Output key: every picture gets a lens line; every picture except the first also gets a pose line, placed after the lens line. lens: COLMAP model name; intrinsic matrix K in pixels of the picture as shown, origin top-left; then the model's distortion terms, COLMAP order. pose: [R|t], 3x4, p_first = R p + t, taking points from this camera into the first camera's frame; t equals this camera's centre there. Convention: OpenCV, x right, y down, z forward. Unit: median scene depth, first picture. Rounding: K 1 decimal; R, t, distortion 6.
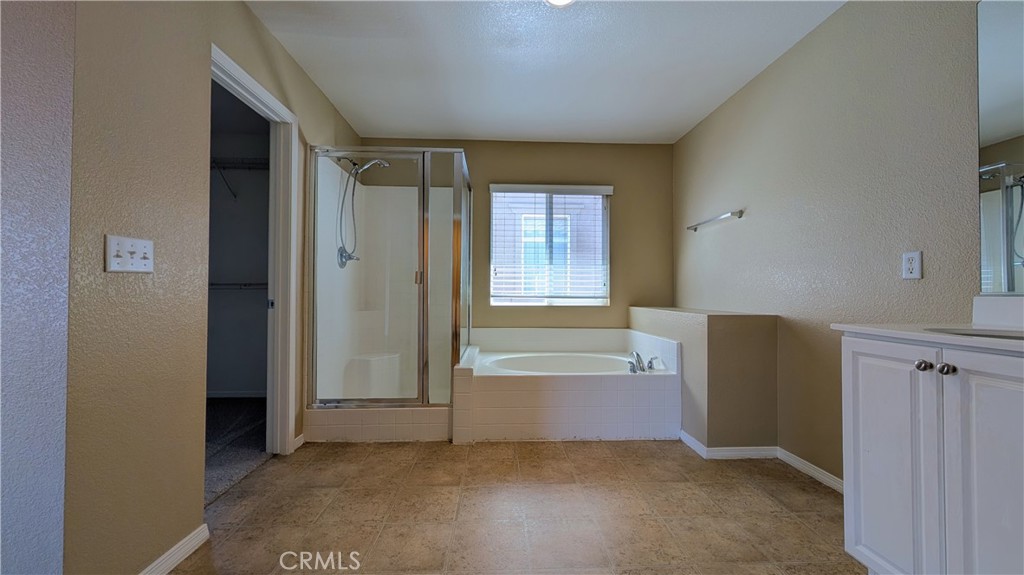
lens RADIAL K [[384.9, 0, 510.8], [0, 384.9, 287.5], [0, 0, 1]] dist [-0.000421, 0.000665]
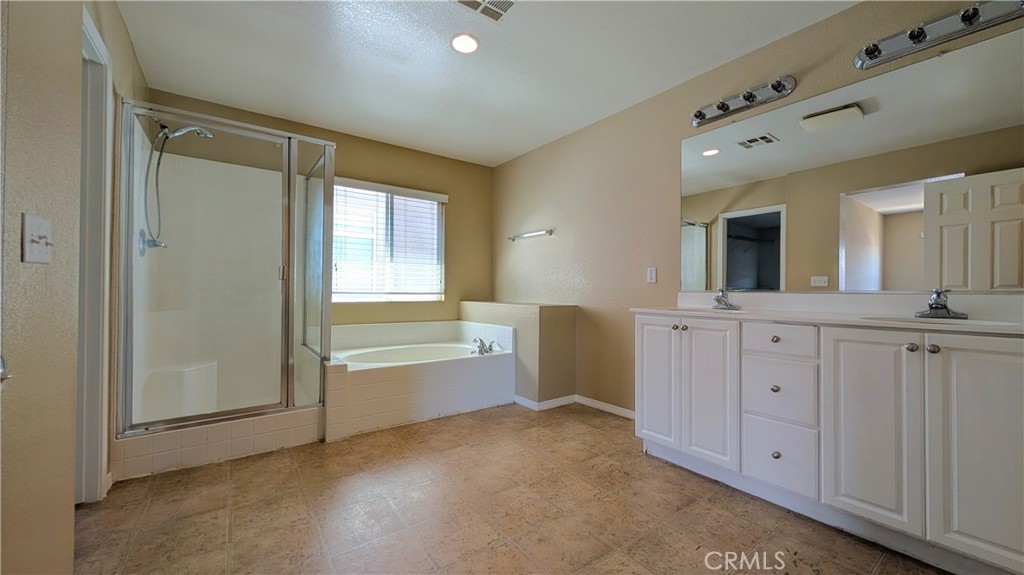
lens RADIAL K [[384.9, 0, 511.8], [0, 384.9, 287.5], [0, 0, 1]] dist [-0.000421, 0.000665]
pose [[0.832701, 0.005661, 0.553693, -0.295955], [-0.011395, 0.999911, 0.006914, -0.002558], [-0.553605, -0.012066, 0.832692, -0.076317]]
